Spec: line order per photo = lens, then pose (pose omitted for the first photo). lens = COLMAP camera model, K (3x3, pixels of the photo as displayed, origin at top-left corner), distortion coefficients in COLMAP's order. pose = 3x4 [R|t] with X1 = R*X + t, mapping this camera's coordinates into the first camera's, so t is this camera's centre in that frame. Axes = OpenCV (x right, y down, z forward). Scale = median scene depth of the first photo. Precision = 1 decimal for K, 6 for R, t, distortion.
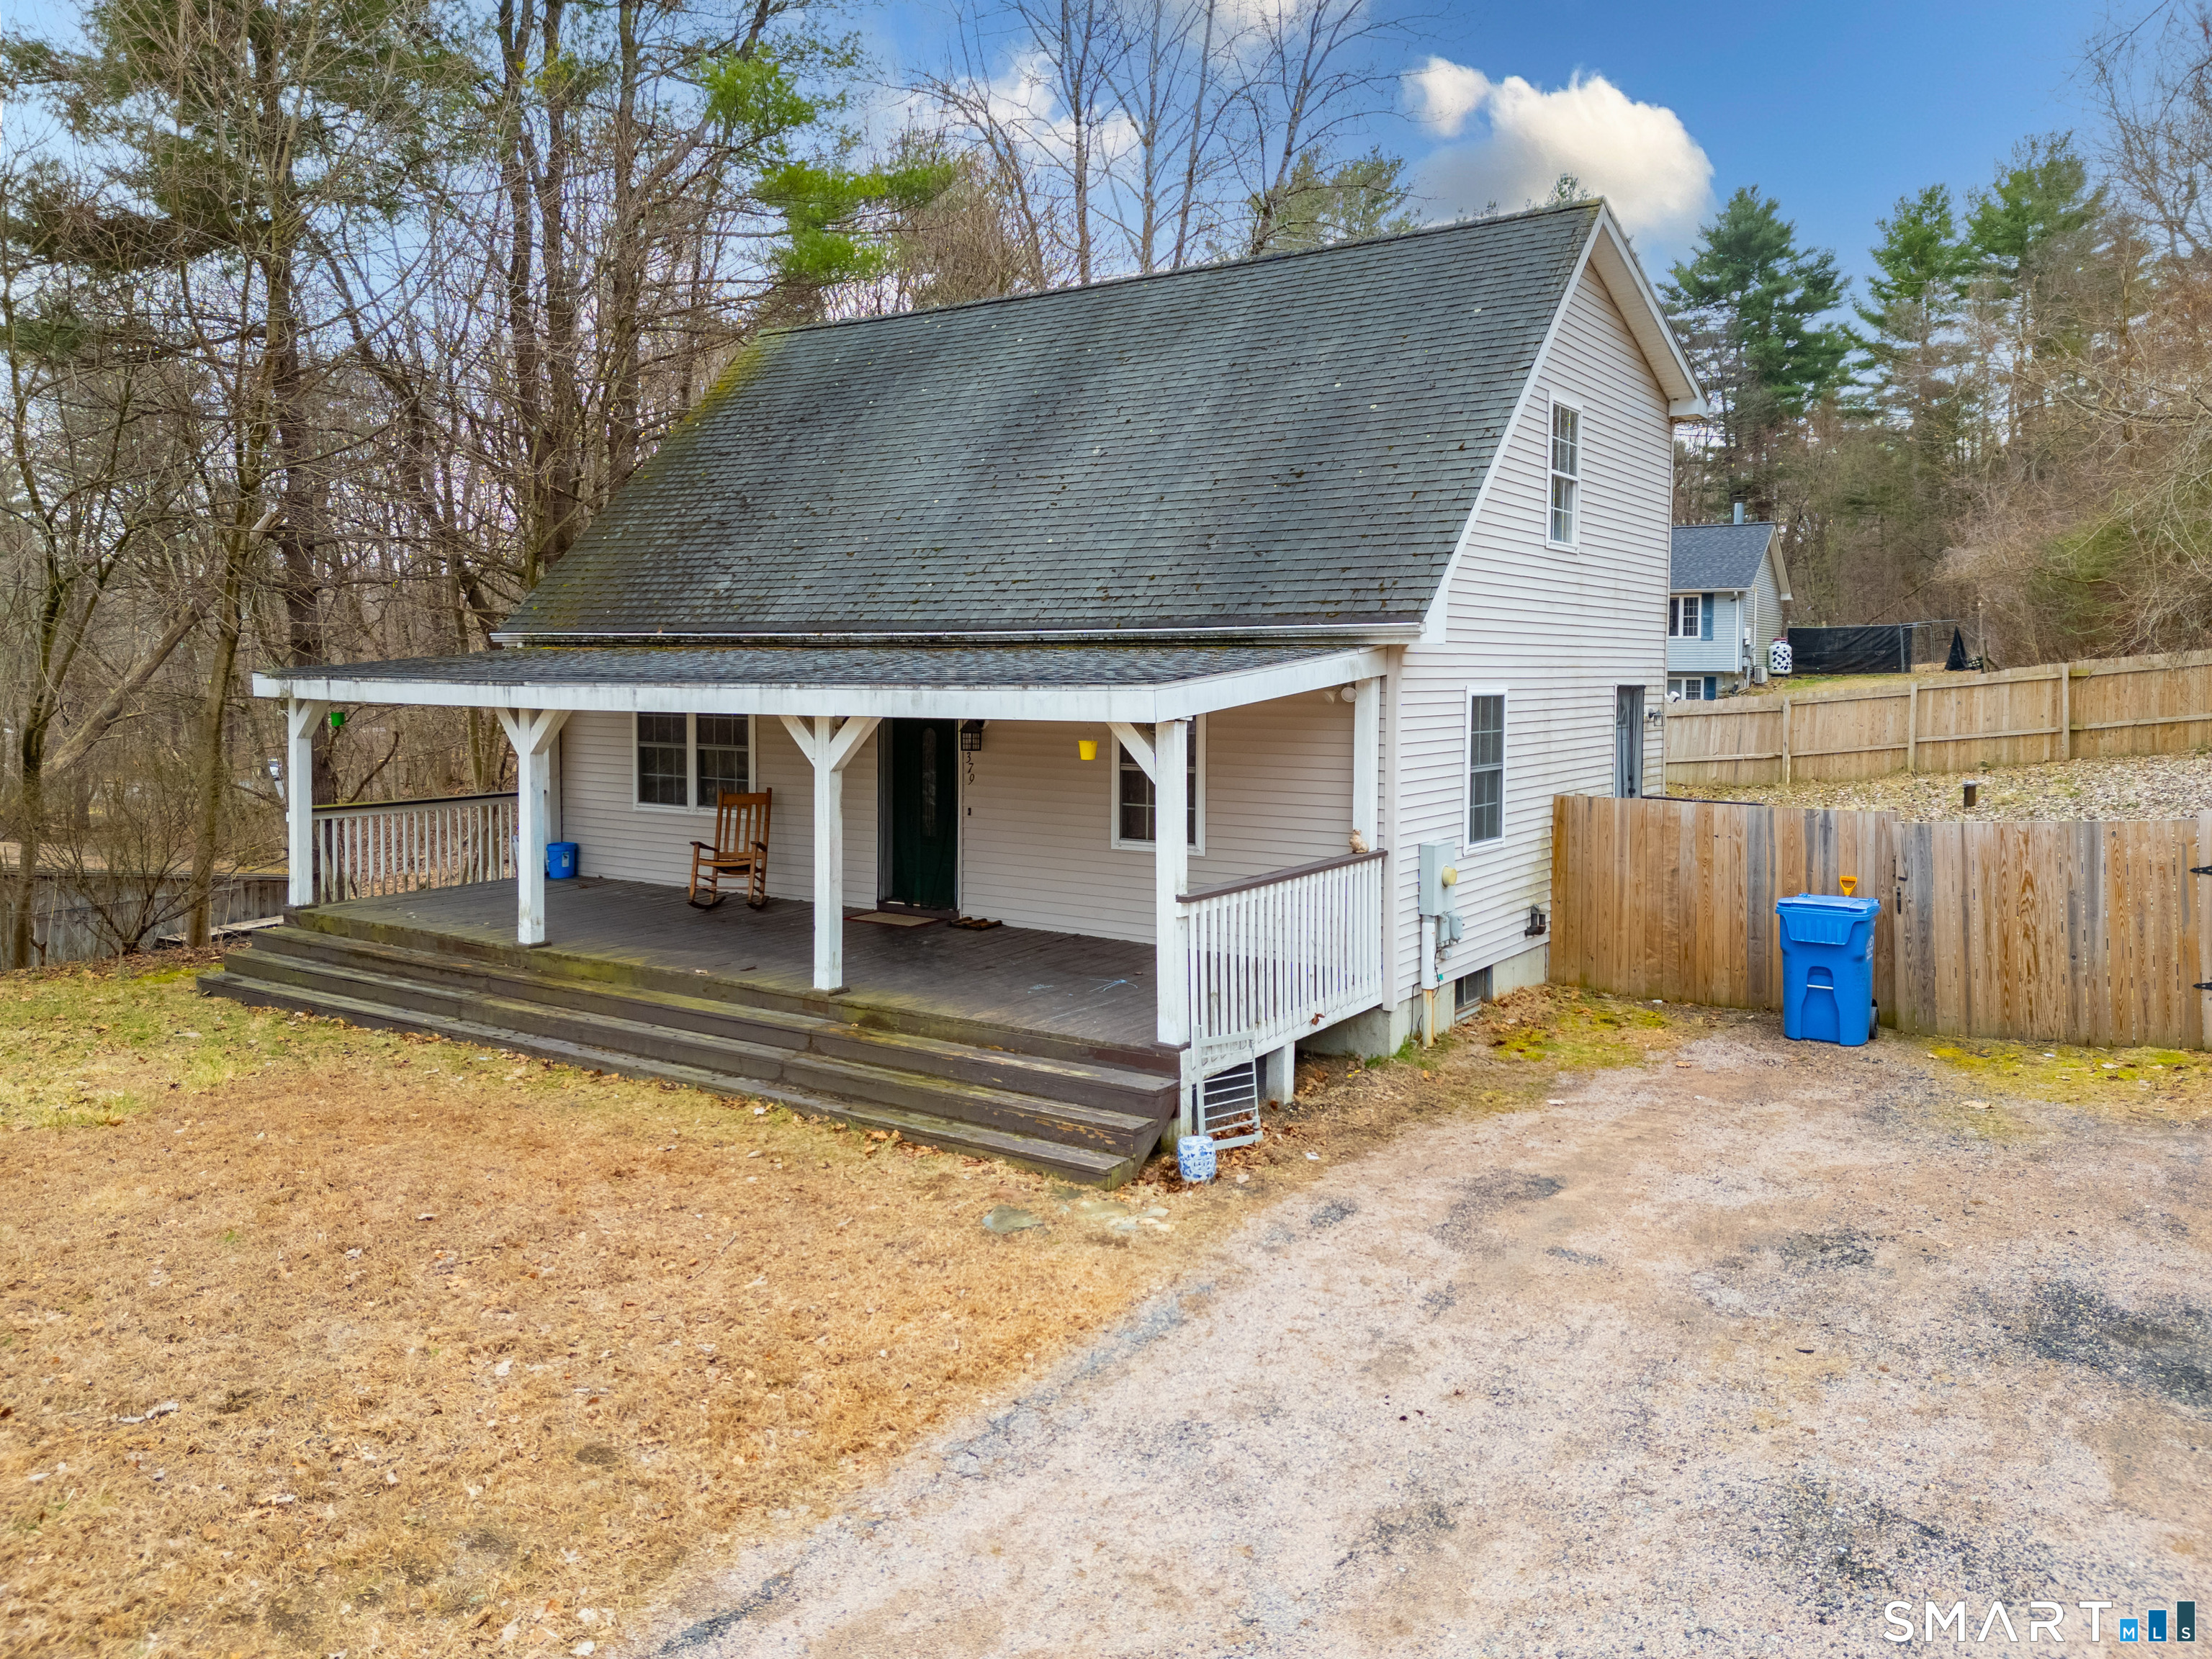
lens RADIAL K [[1588.9, 0, 1109.2], [0, 1588.9, 721.5], [0, 0, 1]] dist [0.070056, -0.073691]
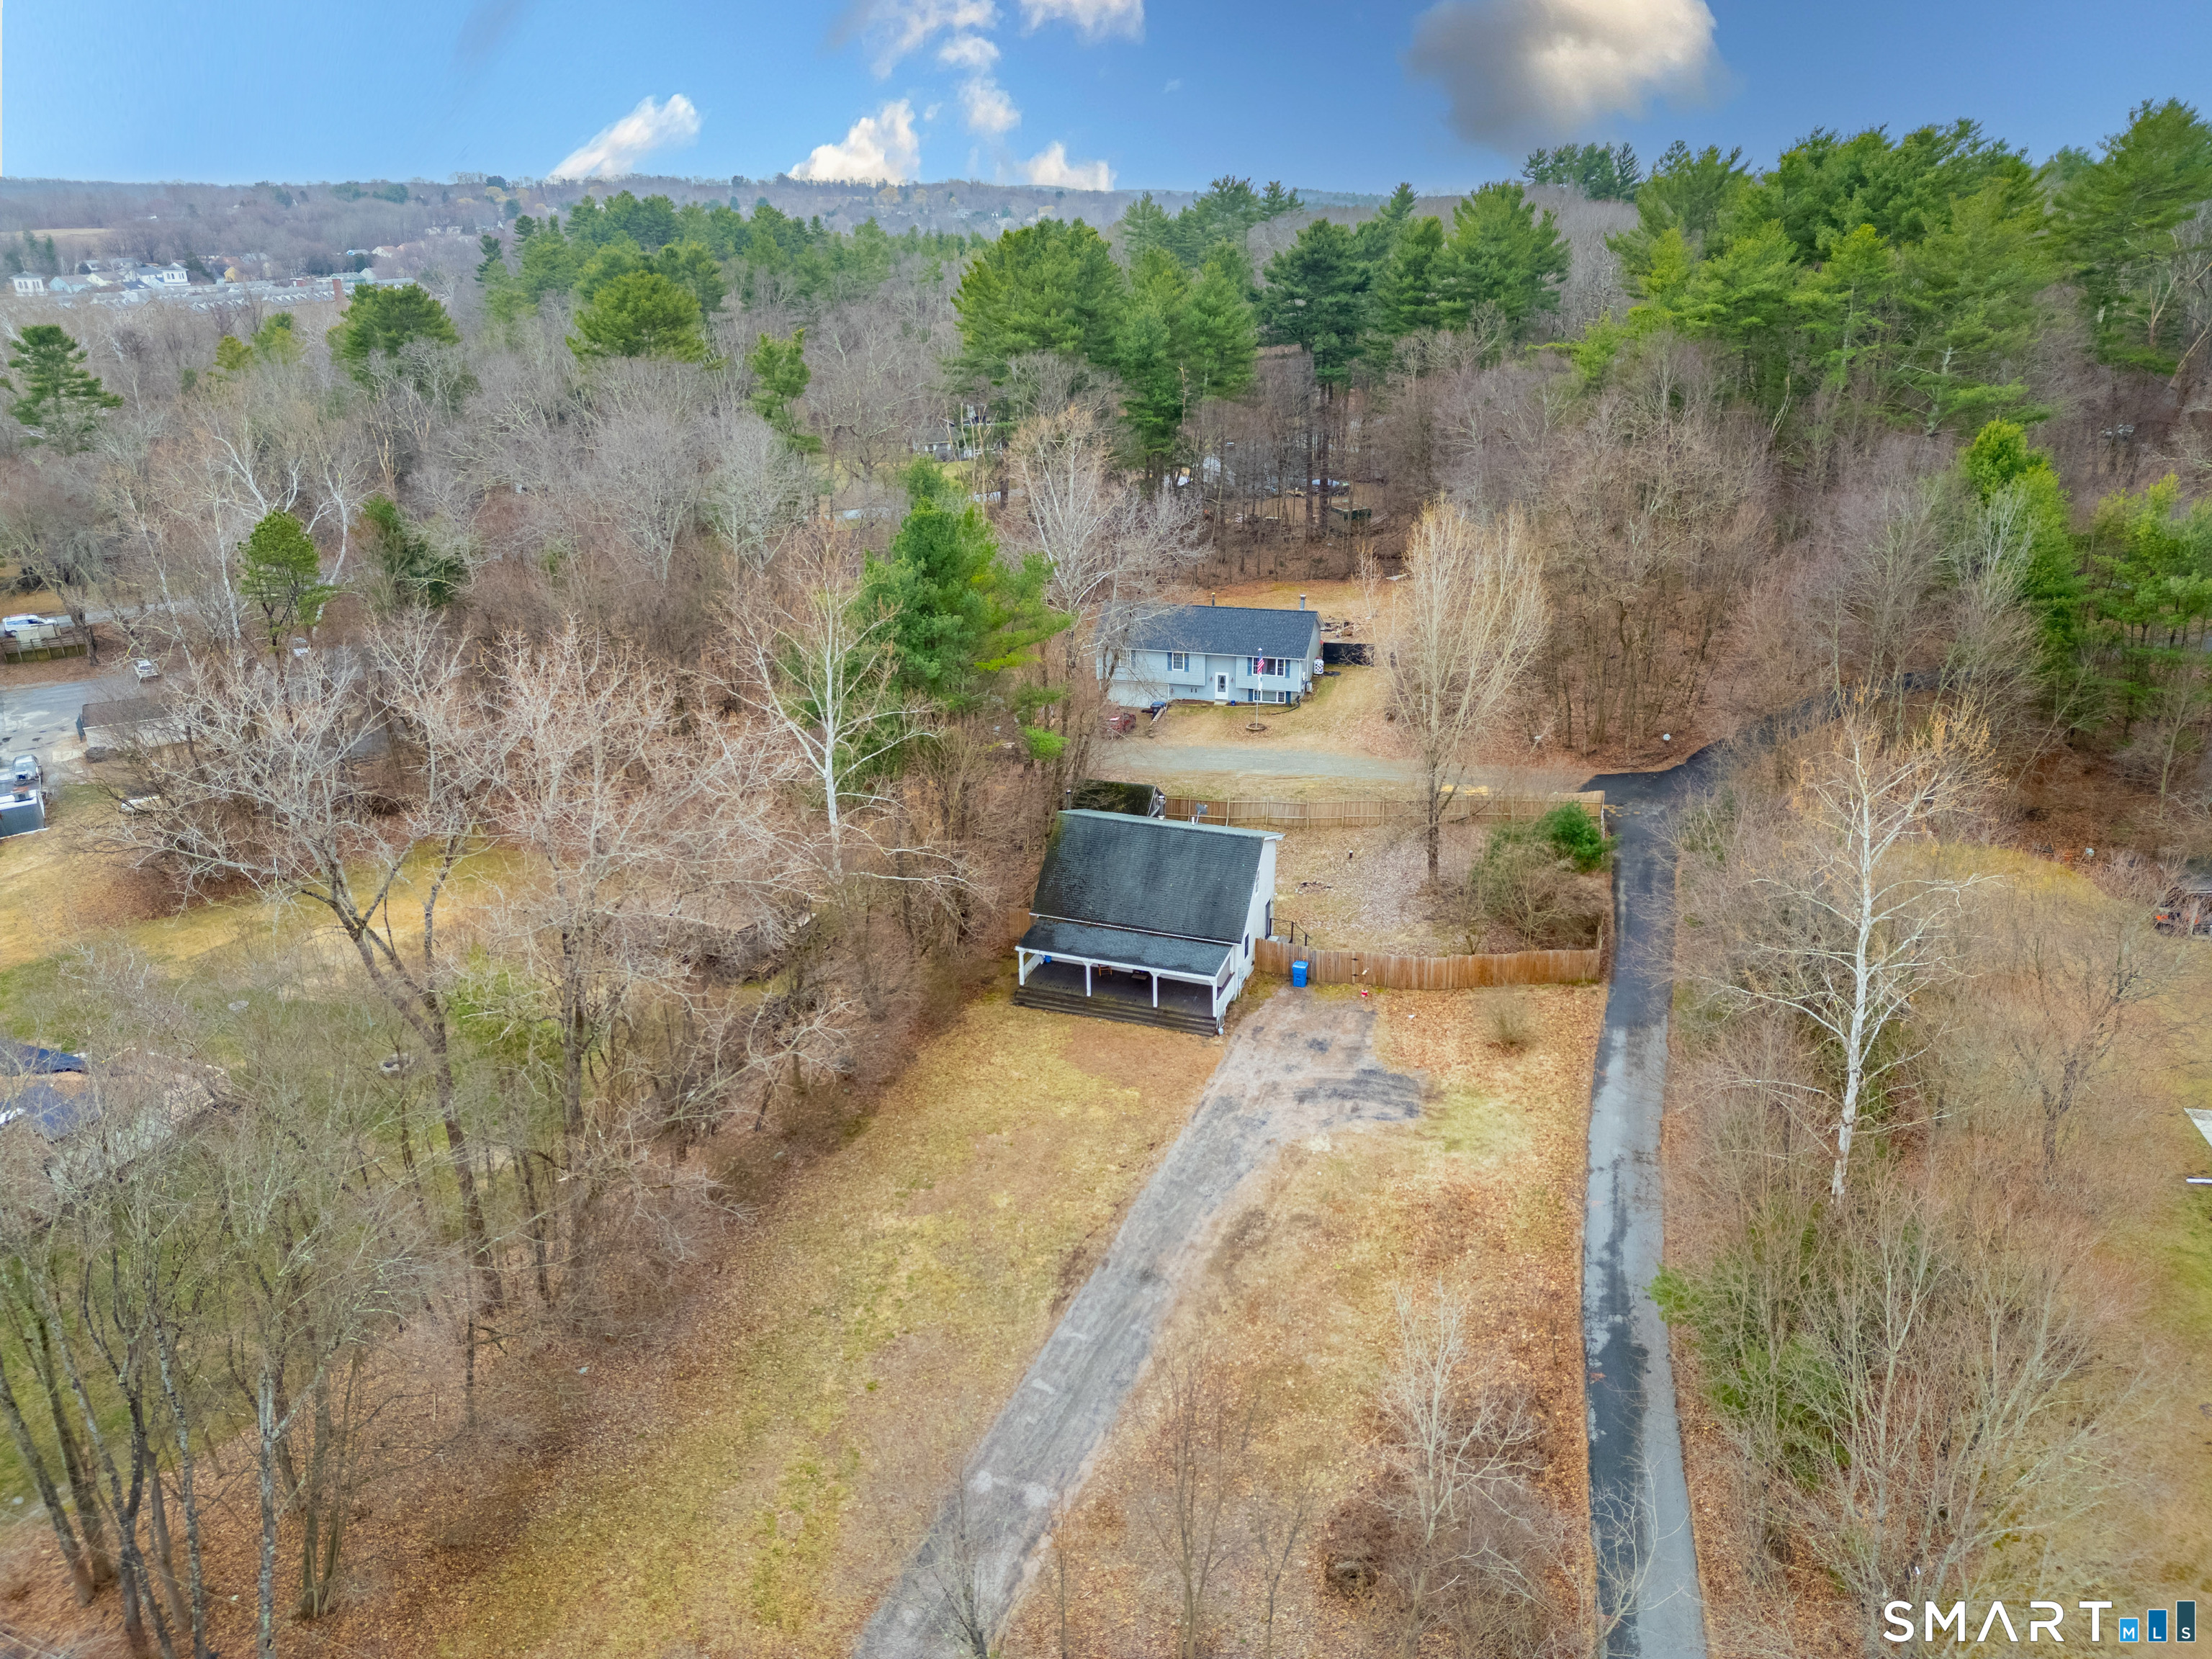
lens RADIAL K [[1545.8, 0, 1106.0], [0, 1545.8, 829.5], [0, 0, 1]] dist [0.070778, -0.065165]
pose [[0.969900, -0.104983, 0.219712, -1.463729], [0.023931, 0.939017, 0.343037, -2.332584], [-0.242326, -0.327454, 0.913265, -3.908948]]
